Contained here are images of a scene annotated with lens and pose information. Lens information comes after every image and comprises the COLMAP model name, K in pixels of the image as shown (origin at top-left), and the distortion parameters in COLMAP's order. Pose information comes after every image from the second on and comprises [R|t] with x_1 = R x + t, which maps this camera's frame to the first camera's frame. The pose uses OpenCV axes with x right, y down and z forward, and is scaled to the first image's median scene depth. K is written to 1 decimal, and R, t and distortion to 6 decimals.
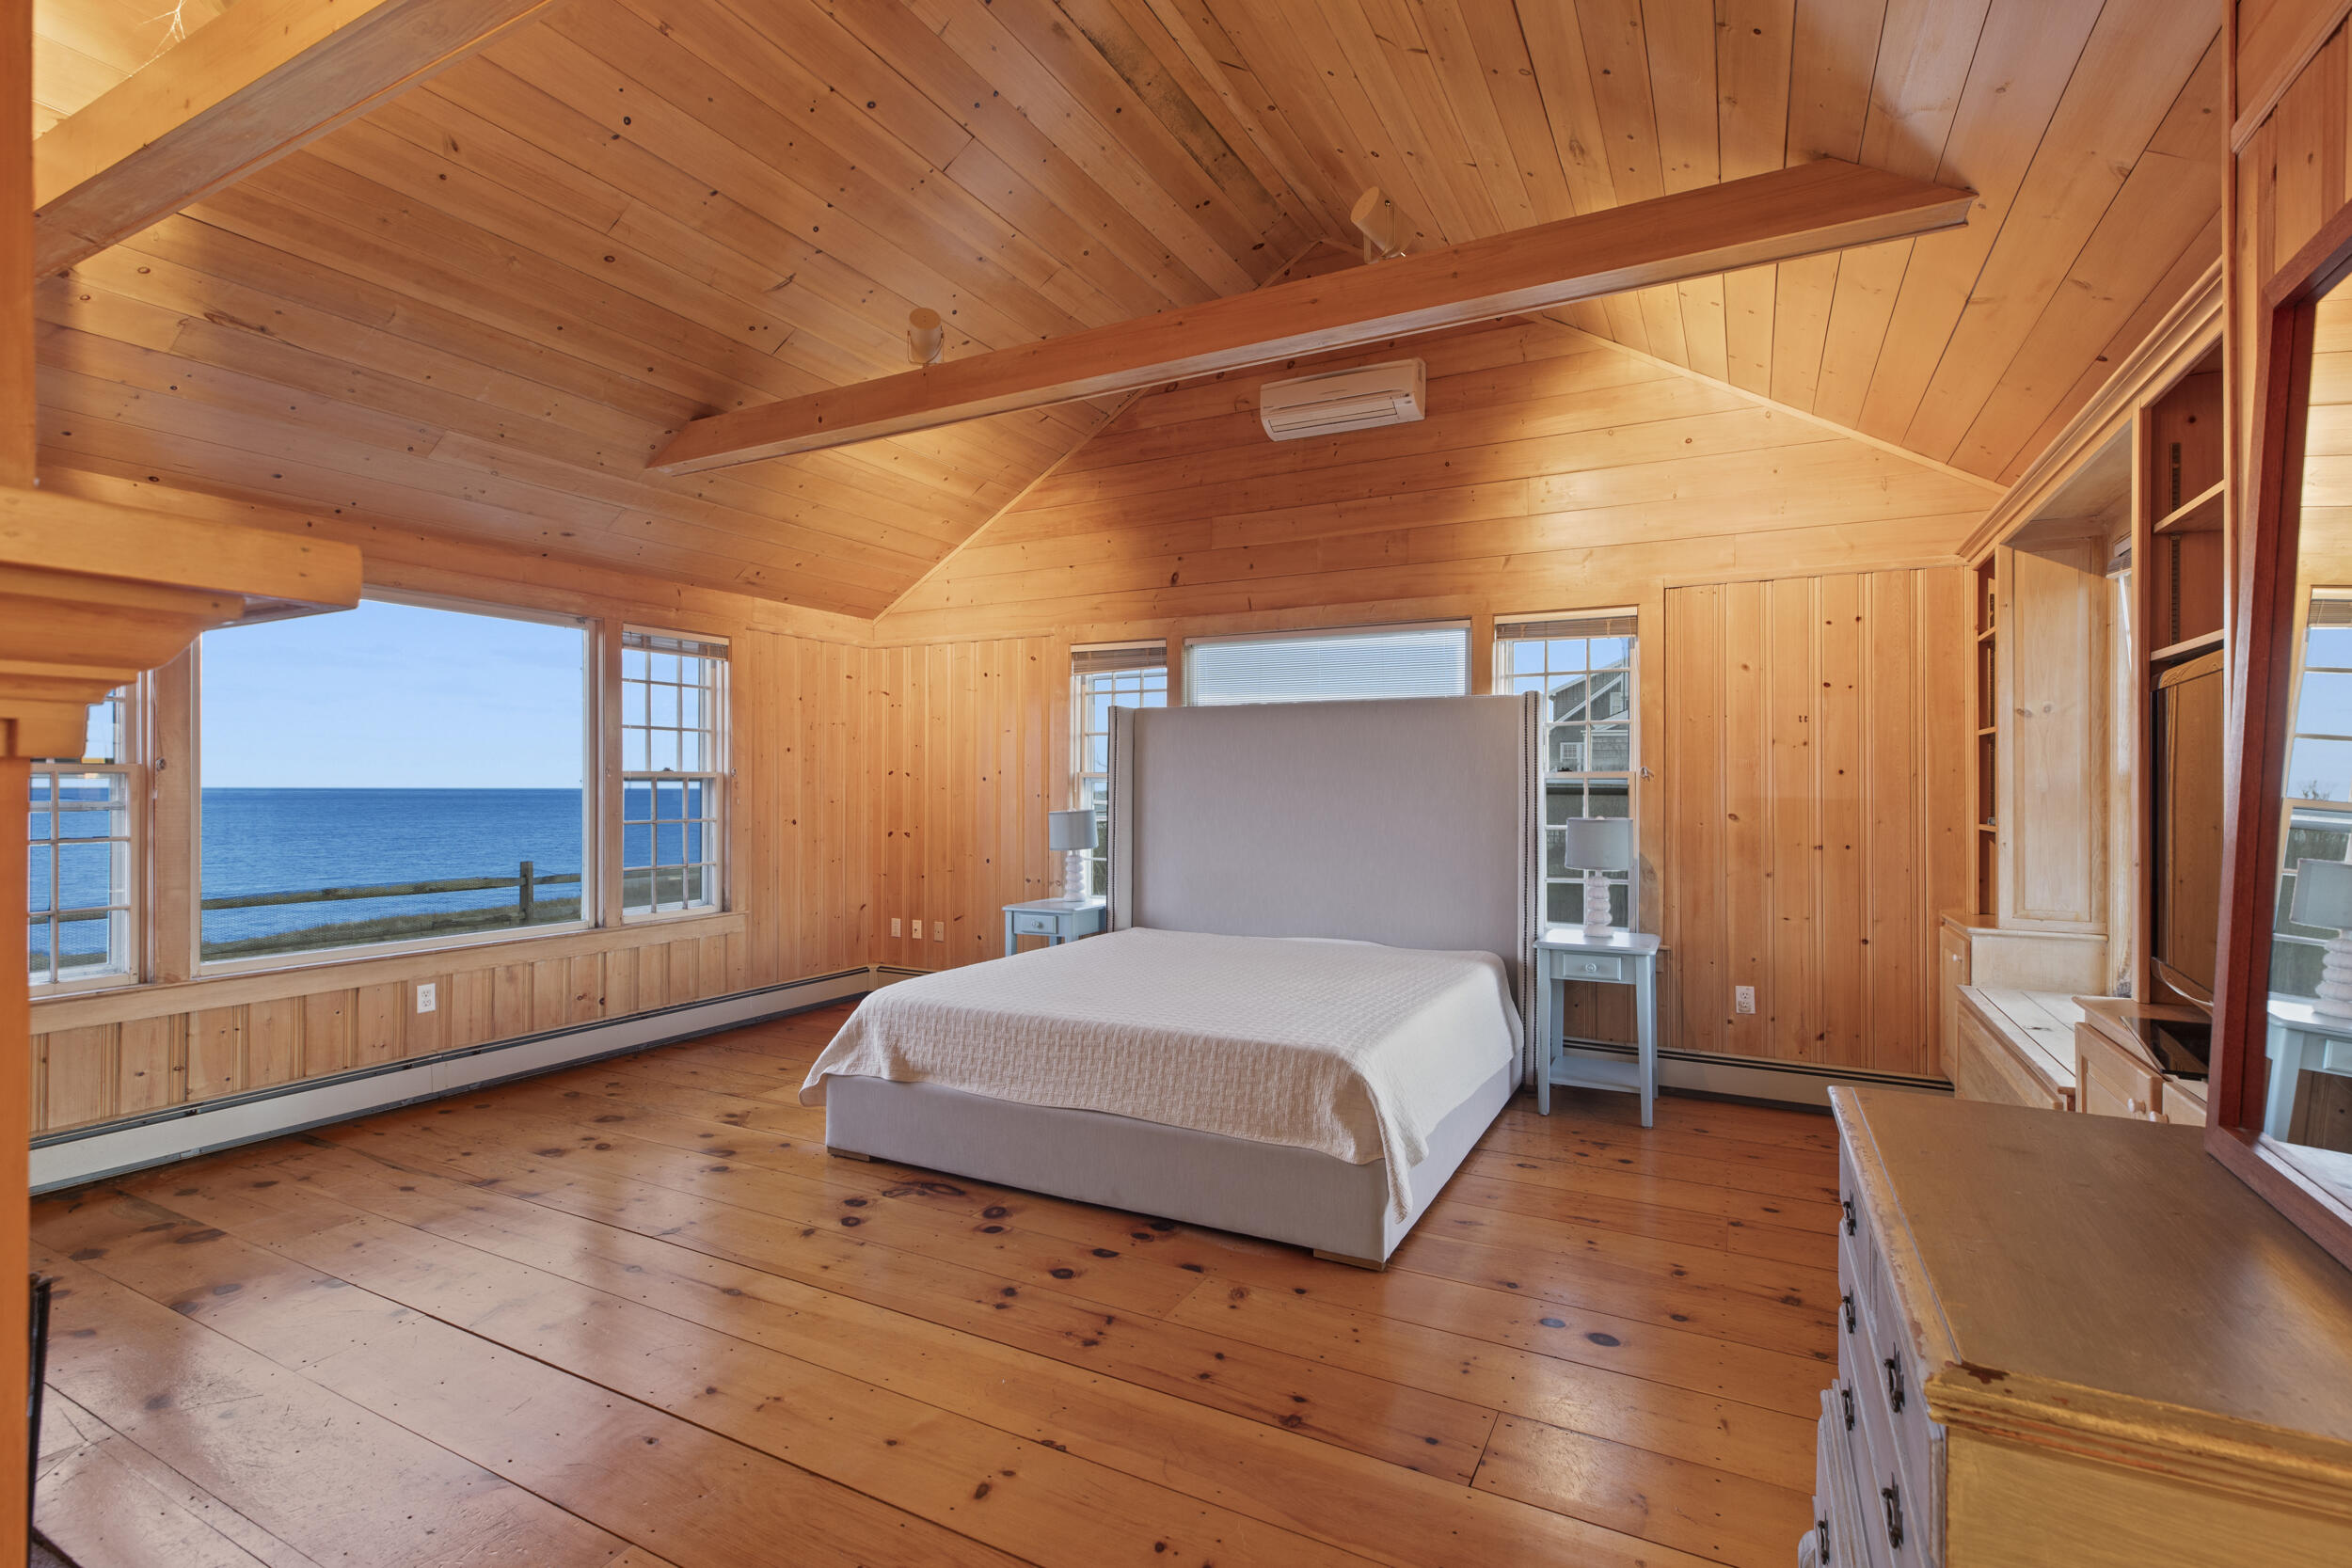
lens RADIAL K [[1096.3, 0, 1173.8], [0, 1096.3, 785.0], [0, 0, 1]] dist [0.008988, 0.001763]
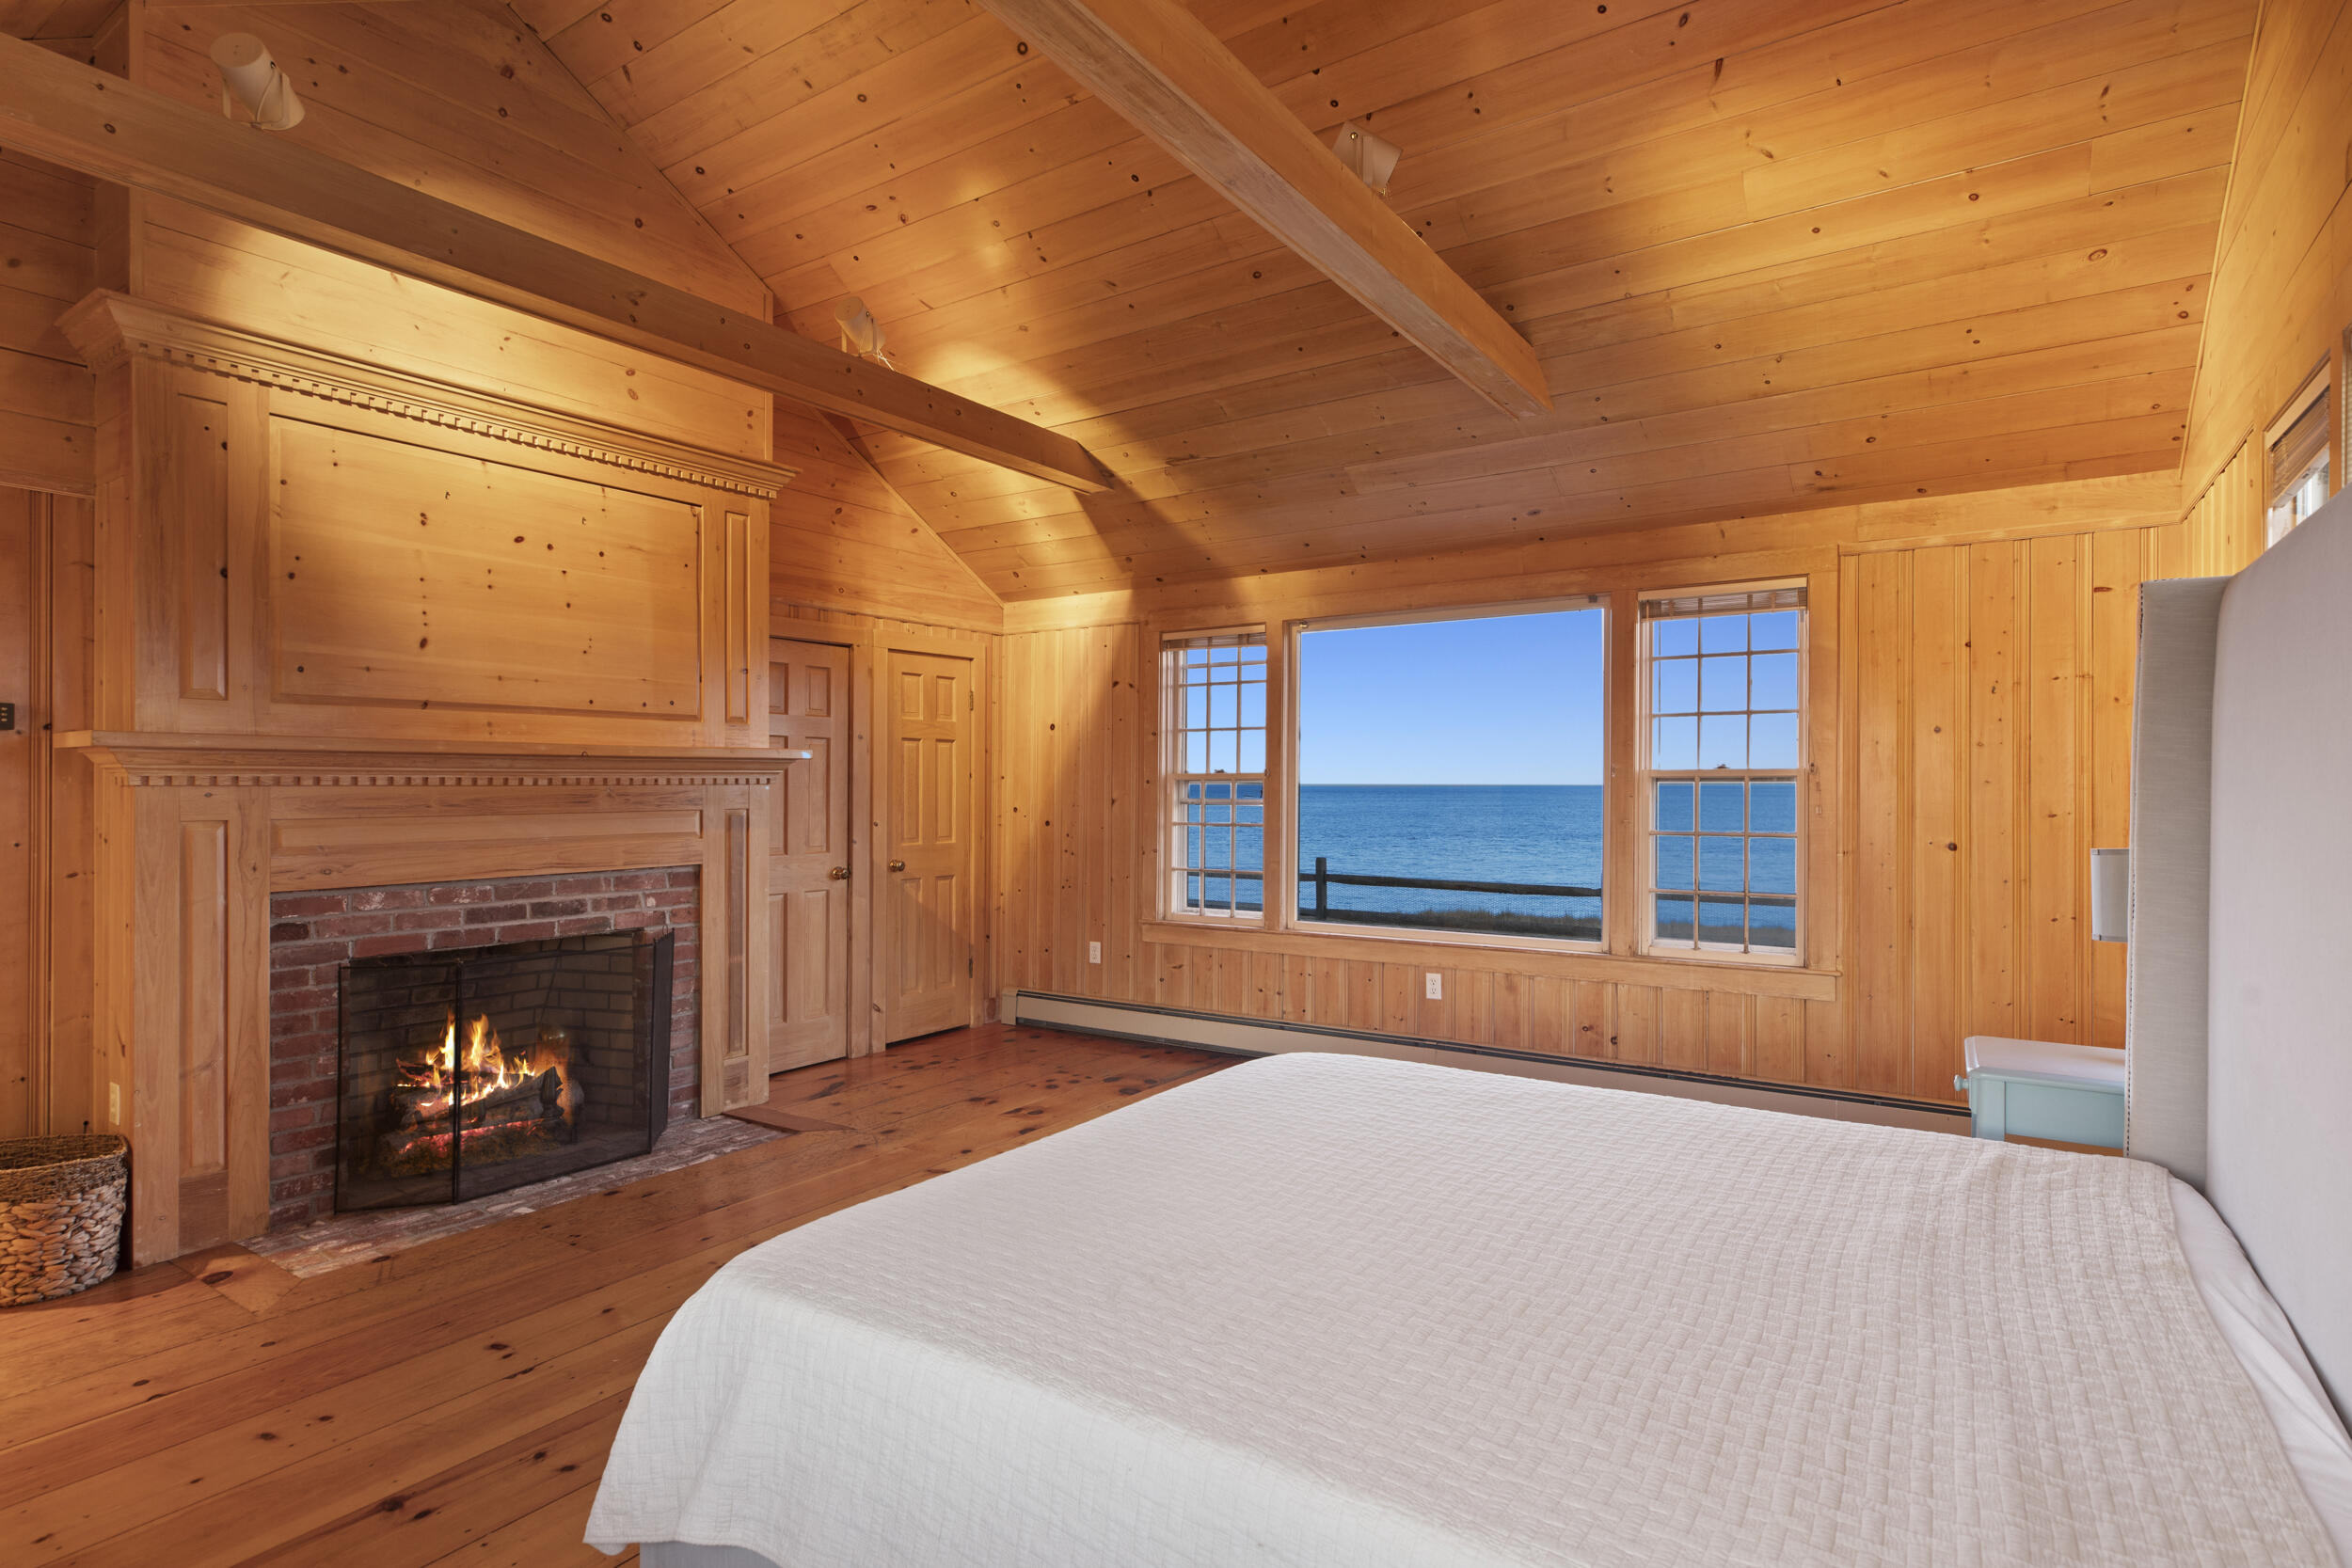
lens RADIAL K [[1197.7, 0, 1177.6], [0, 1197.7, 782.4], [0, 0, 1]] dist [0.003460, 0.000772]
pose [[-0.101486, -0.007427, -0.994809, 0.483996], [0.000290, 0.999972, -0.007495, 0.003747], [0.994837, -0.001049, -0.101481, 0.830018]]
